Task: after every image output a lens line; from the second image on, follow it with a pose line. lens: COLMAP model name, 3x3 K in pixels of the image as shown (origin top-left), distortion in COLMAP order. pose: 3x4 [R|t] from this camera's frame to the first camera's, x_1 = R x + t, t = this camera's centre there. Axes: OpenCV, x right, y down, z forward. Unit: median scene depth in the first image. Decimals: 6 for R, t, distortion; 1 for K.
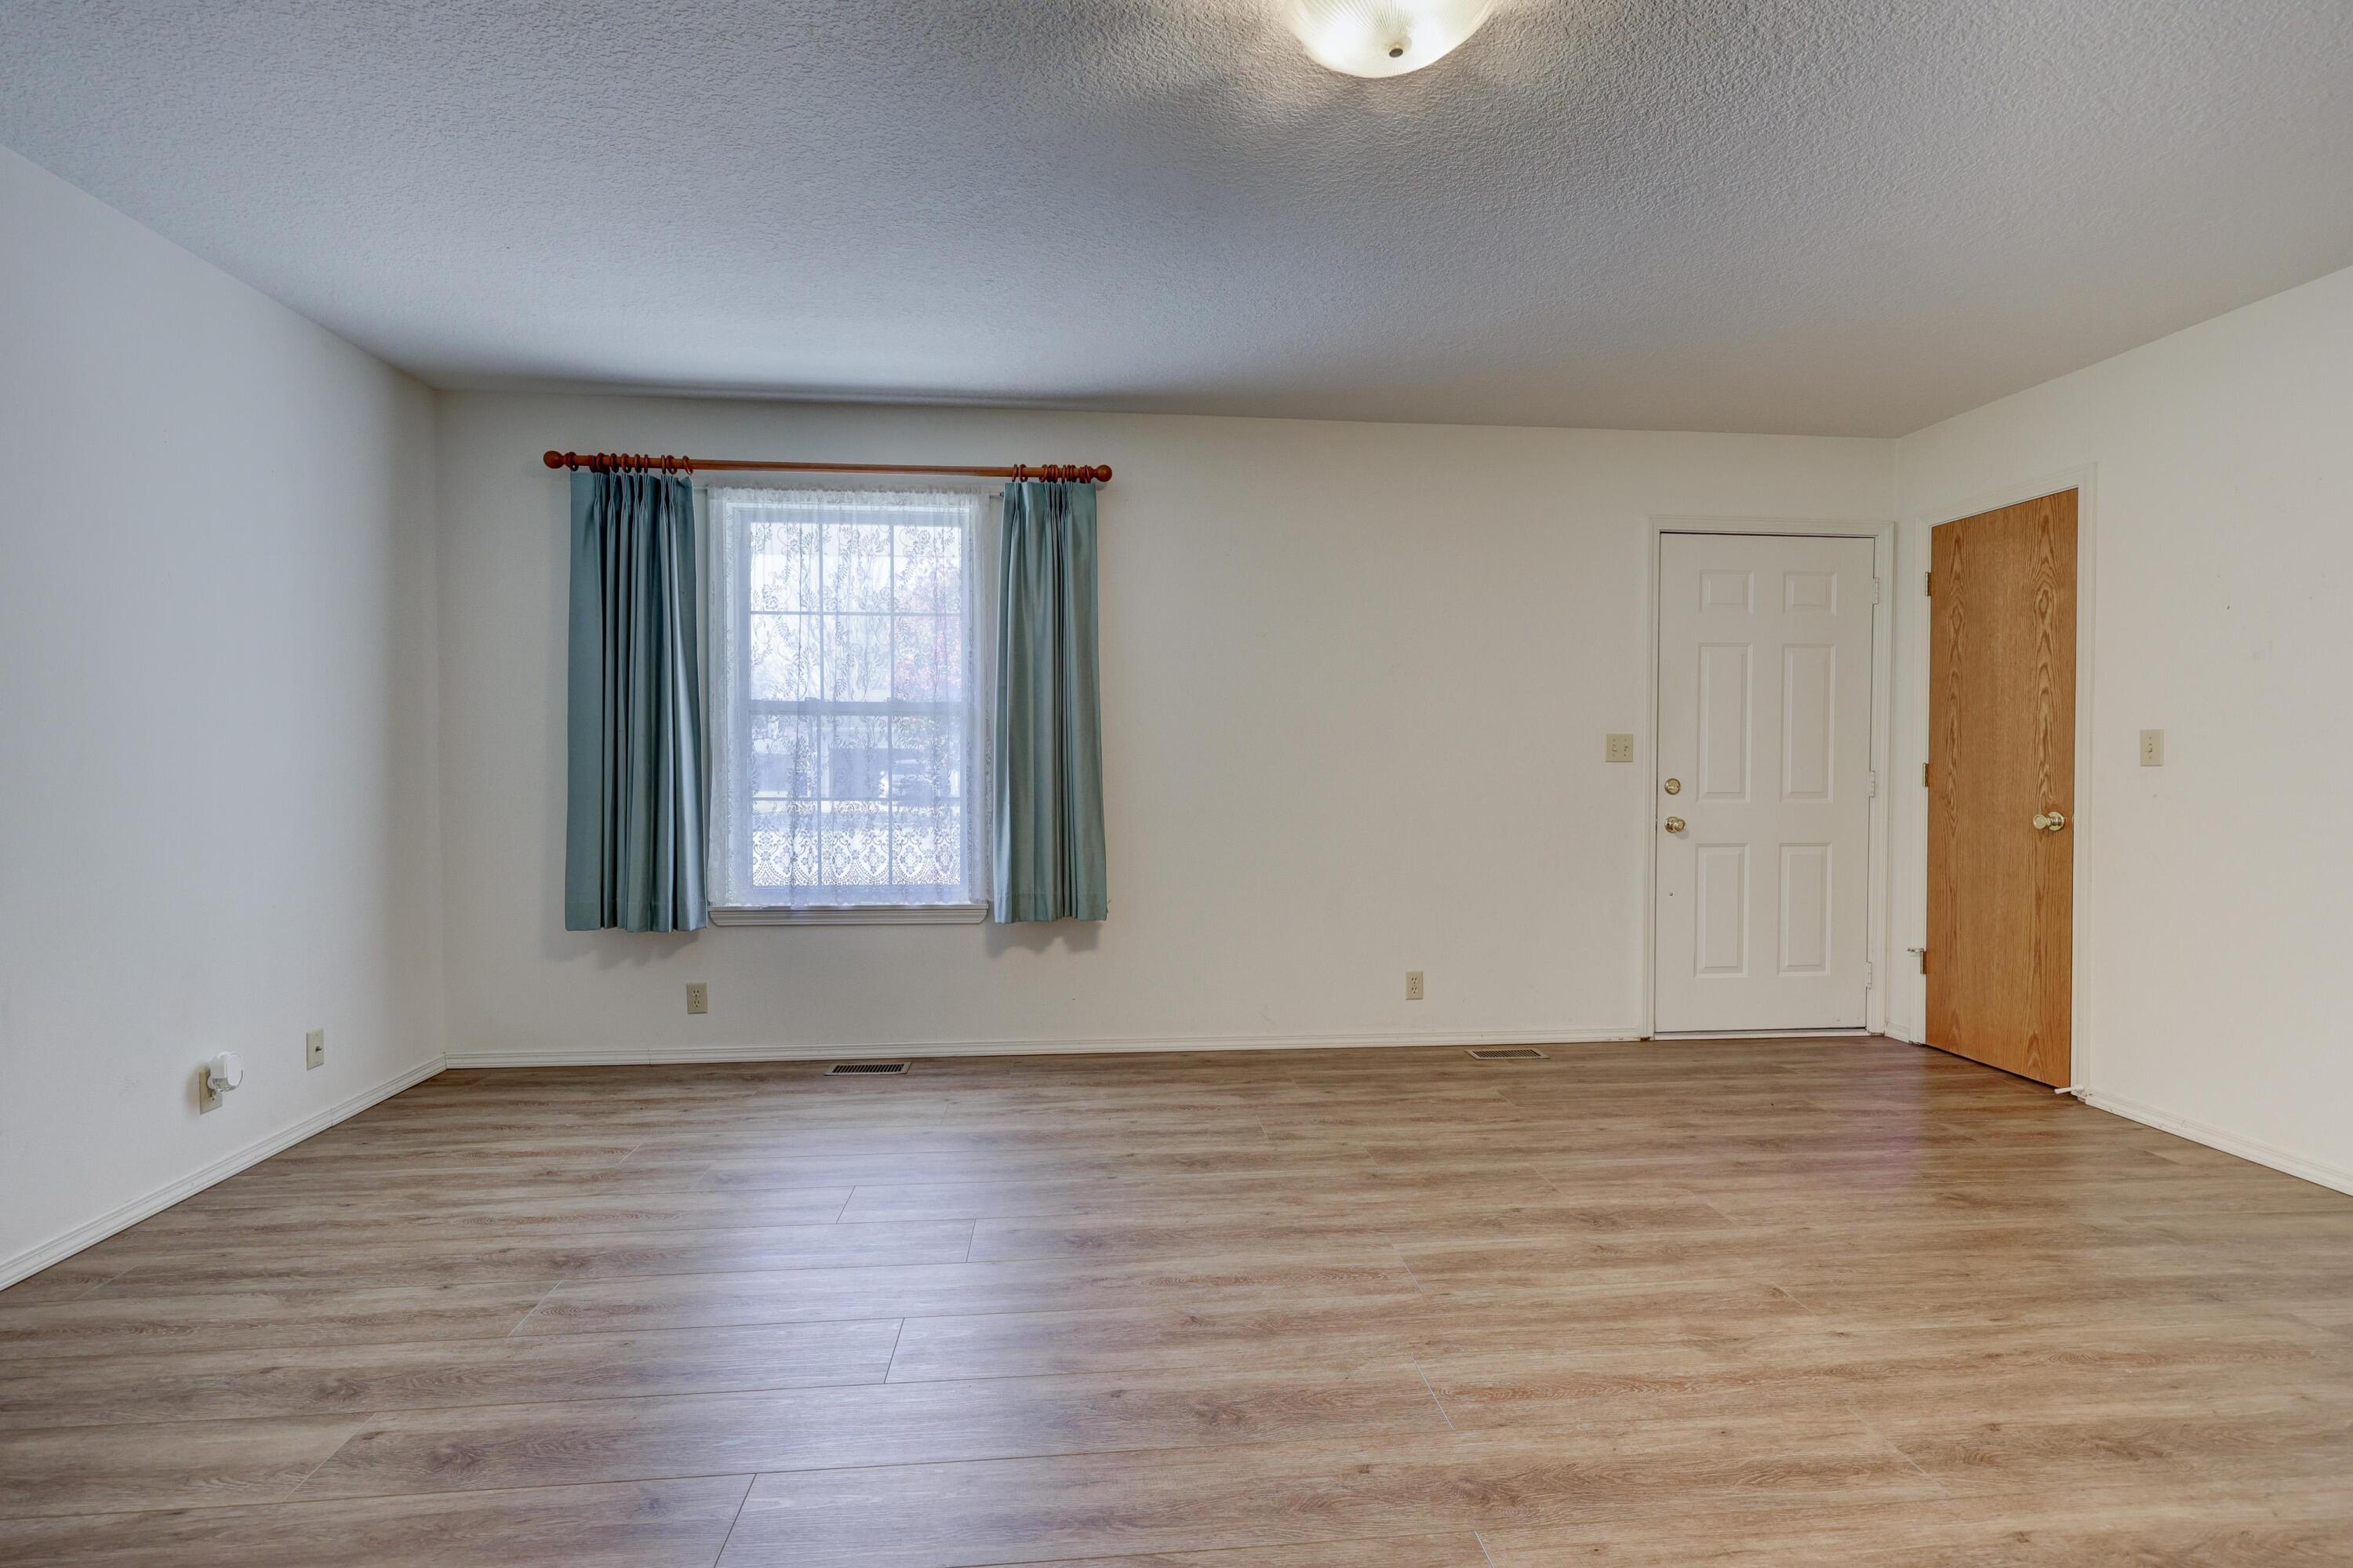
lens RADIAL K [[1089.3, 0, 1164.4], [0, 1089.3, 758.5], [0, 0, 1]] dist [-0.000311, -0.001114]
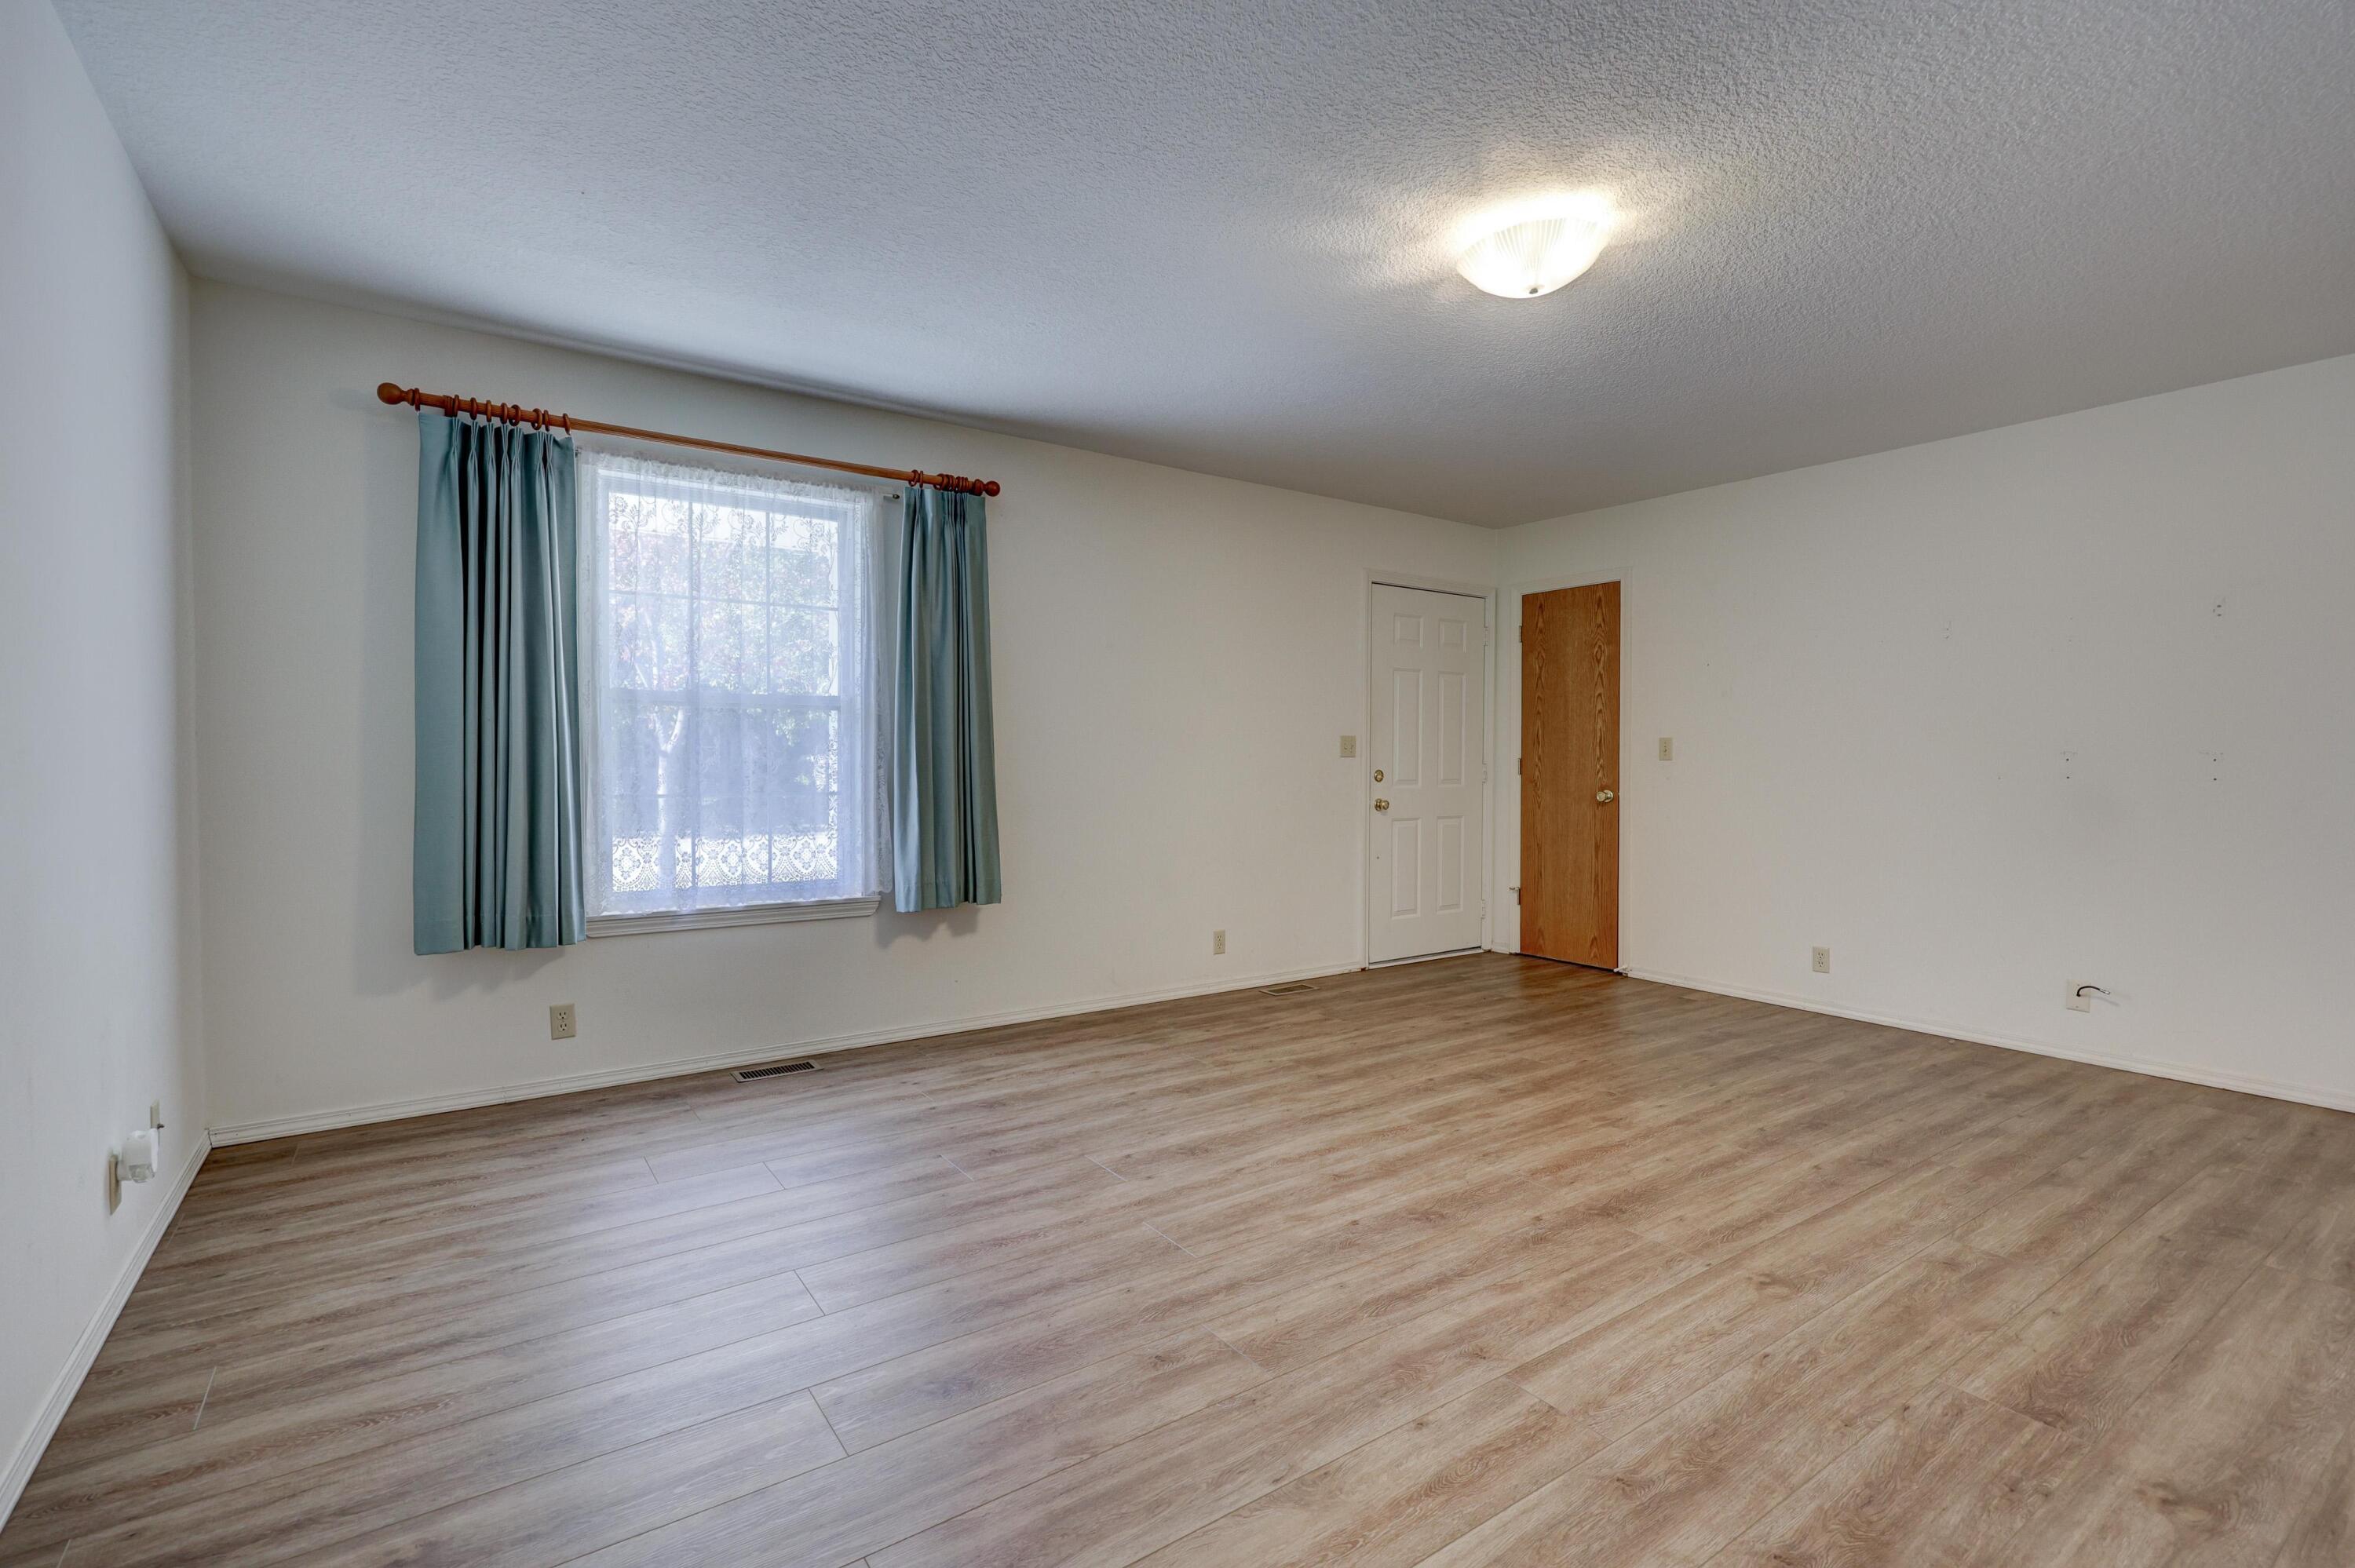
lens RADIAL K [[1090.1, 0, 1209.9], [0, 1090.1, 742.6], [0, 0, 1]] dist [-0.000311, -0.001114]
pose [[0.860466, 0.008173, 0.509442, -0.451360], [-0.002697, 0.999930, -0.011486, 0.001530], [-0.509500, 0.008509, 0.860428, -0.039098]]
